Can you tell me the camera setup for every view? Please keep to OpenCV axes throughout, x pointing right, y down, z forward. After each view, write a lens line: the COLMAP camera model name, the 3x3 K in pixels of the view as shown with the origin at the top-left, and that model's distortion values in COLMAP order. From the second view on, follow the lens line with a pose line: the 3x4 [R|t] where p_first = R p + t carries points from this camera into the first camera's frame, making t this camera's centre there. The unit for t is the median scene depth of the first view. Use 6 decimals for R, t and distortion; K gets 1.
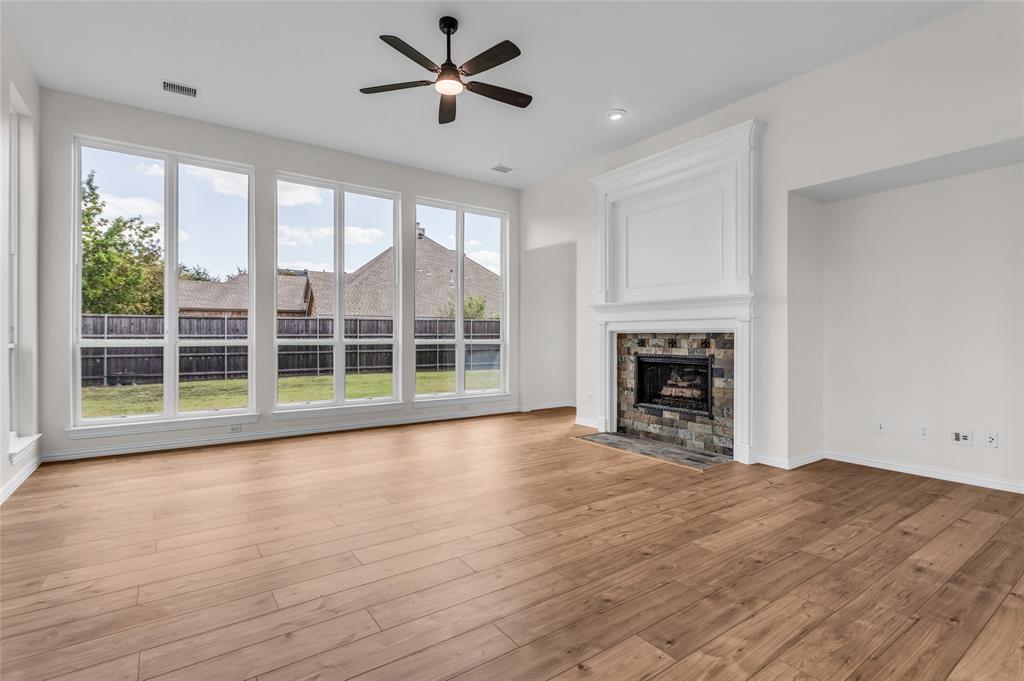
lens RADIAL K [[488.2, 0, 510.4], [0, 488.2, 336.7], [0, 0, 1]] dist [-0.000848, -0.000844]
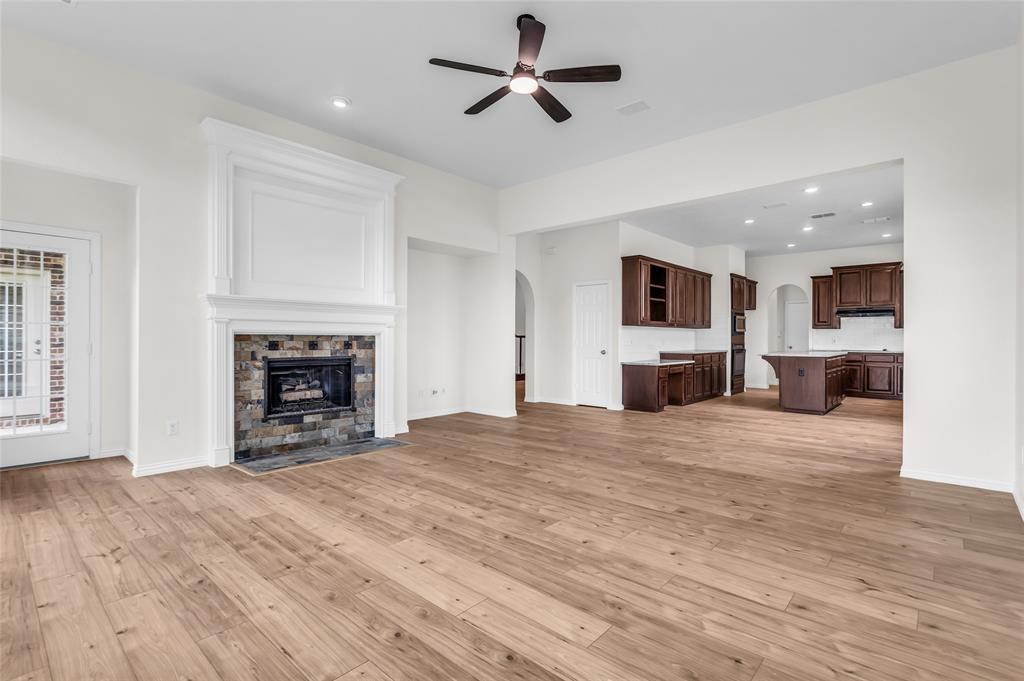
lens RADIAL K [[485.2, 0, 510.8], [0, 485.2, 338.4], [0, 0, 1]] dist [-0.001147, 0.000310]
pose [[-0.217910, -0.000195, 0.975969, -0.667118], [-0.005062, 0.999987, -0.000931, -0.001607], [-0.975956, -0.005143, -0.217908, 0.770900]]
